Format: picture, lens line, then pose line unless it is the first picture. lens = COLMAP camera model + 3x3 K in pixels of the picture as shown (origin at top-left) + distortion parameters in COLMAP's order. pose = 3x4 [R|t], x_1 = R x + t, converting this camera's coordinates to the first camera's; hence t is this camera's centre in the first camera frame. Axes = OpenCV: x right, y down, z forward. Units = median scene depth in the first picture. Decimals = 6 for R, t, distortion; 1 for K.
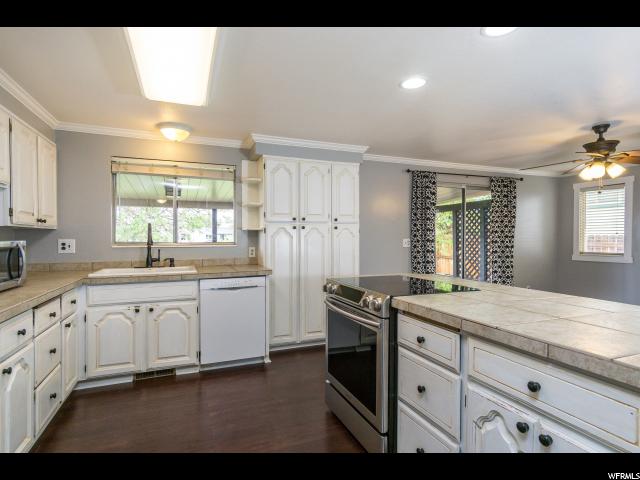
lens RADIAL K [[338.5, 0, 317.1], [0, 338.5, 239.5], [0, 0, 1]] dist [0.024473, 0.000840]
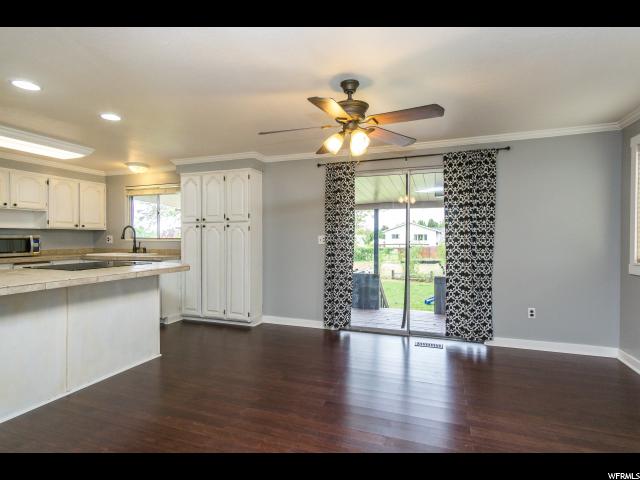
lens RADIAL K [[338.5, 0, 316.8], [0, 338.5, 238.2], [0, 0, 1]] dist [0.024473, 0.000840]
pose [[0.738061, 0.003254, -0.674726, 1.121880], [-0.004993, 0.999987, -0.000638, 0.007569], [0.674715, 0.003840, 0.738068, 0.348031]]
